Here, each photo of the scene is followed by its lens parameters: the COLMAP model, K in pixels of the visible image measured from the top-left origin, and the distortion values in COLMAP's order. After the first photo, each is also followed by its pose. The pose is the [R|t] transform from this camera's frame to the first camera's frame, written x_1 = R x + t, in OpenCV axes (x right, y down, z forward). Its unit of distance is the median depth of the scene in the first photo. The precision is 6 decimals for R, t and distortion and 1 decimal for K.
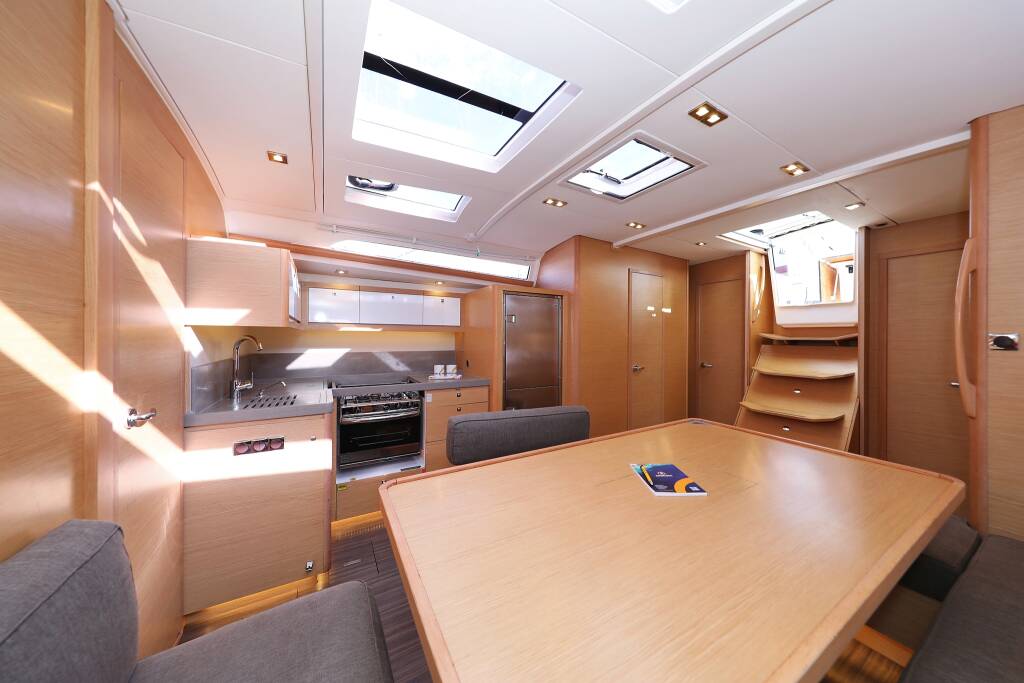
lens RADIAL K [[313.9, 0, 543.1], [0, 313.9, 328.4], [0, 0, 1]] dist [-0.013046, 0.000006]
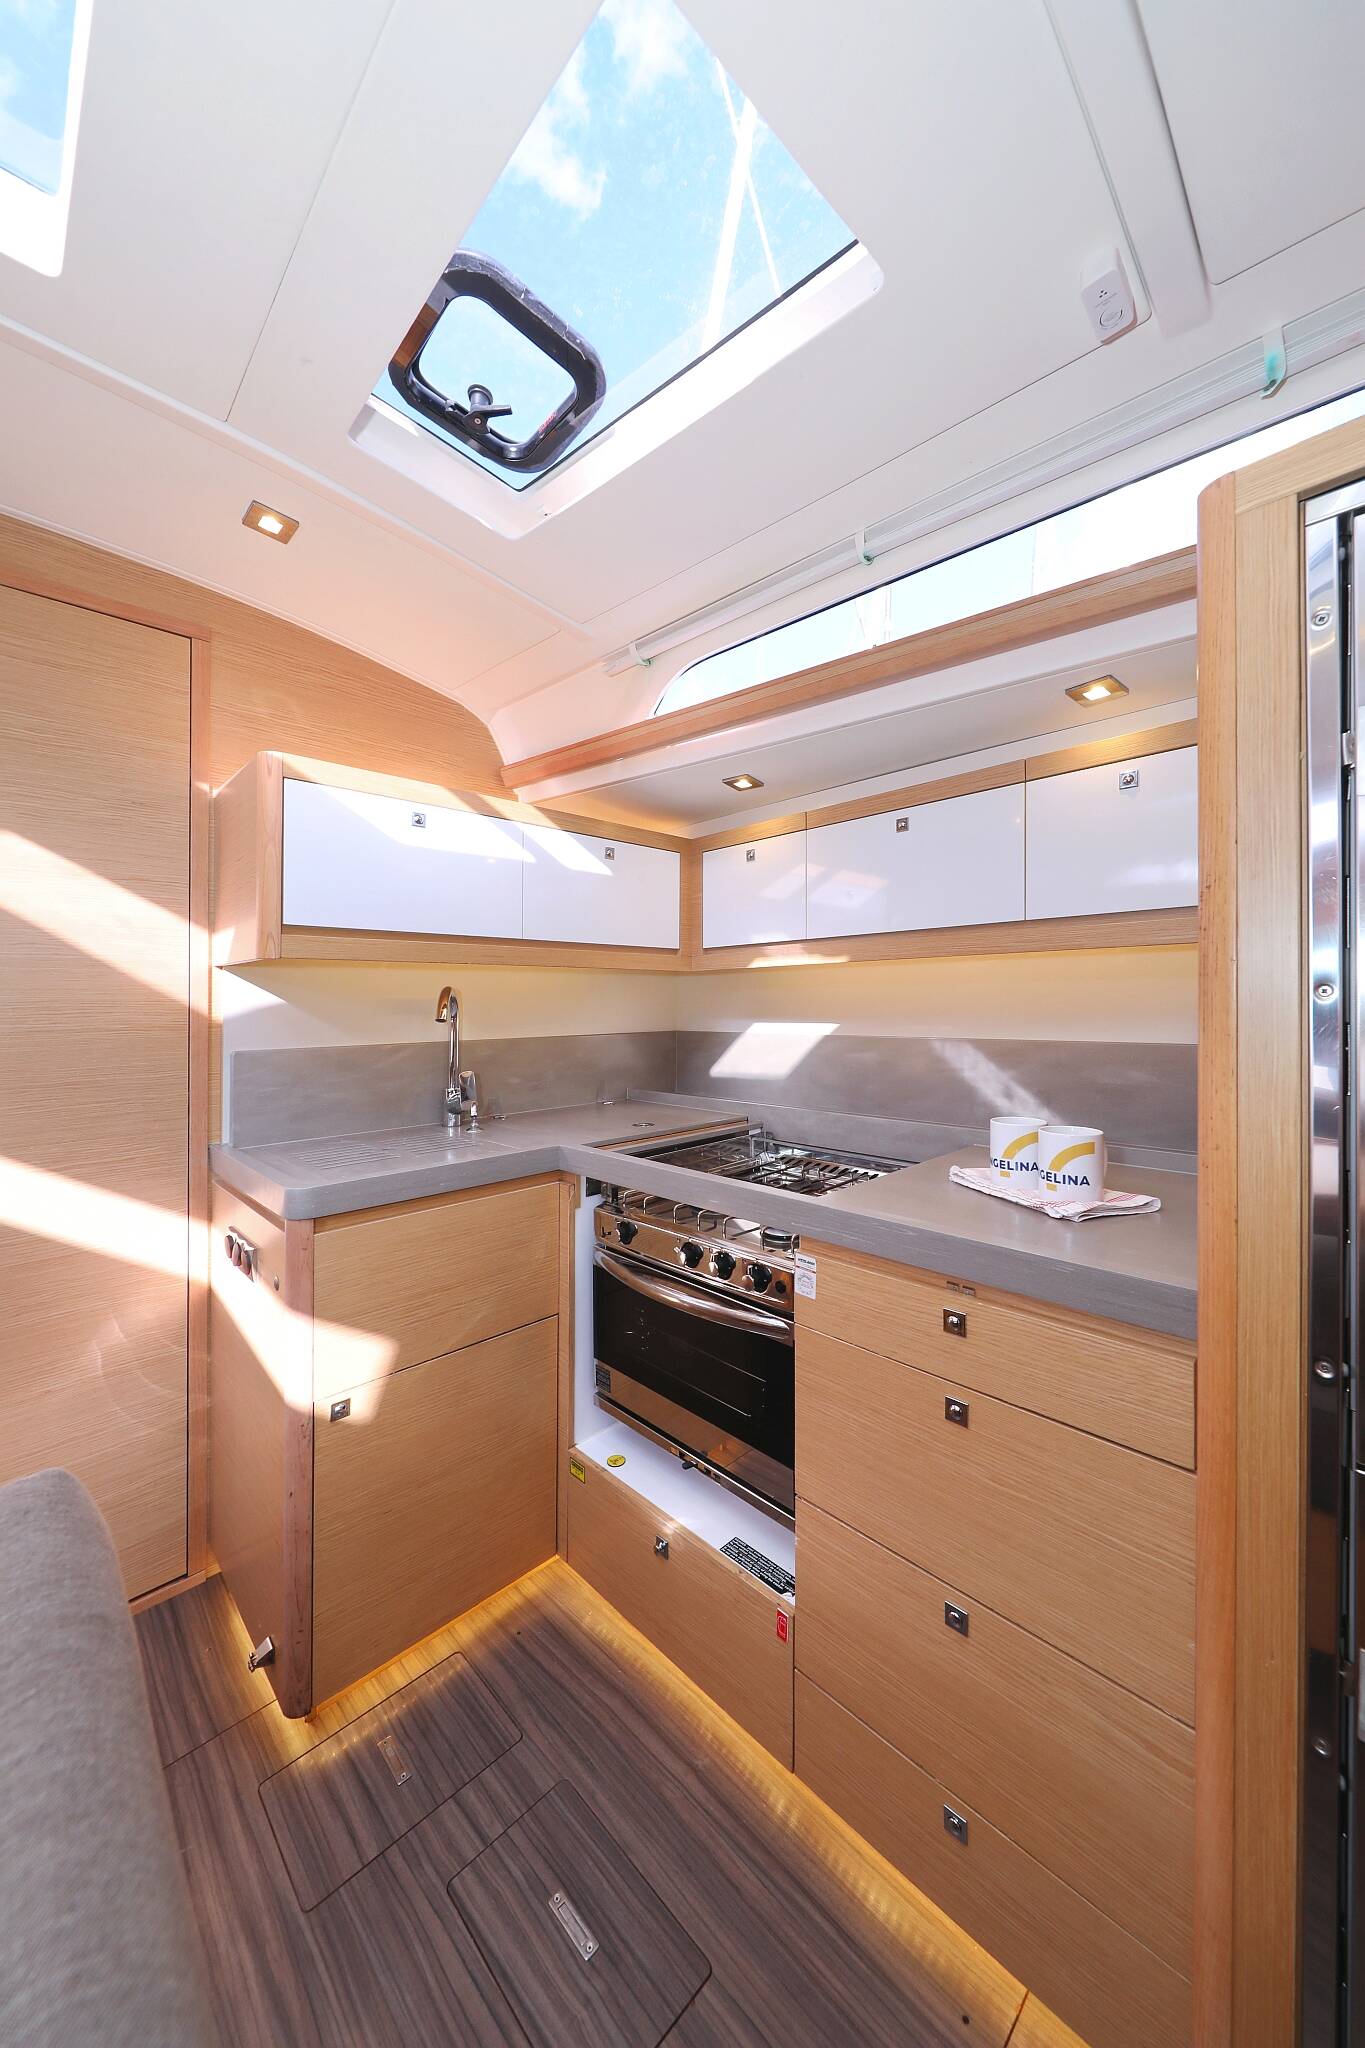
lens RADIAL K [[720.0, 0, 661.4], [0, 720.0, 992.8], [0, 0, 1]] dist [0.000658, 0.000085]
pose [[0.158017, -0.028455, -0.987026, 0.064966], [0.037205, 0.999047, -0.022845, 0.044082], [0.986735, -0.033112, 0.158925, 0.724393]]
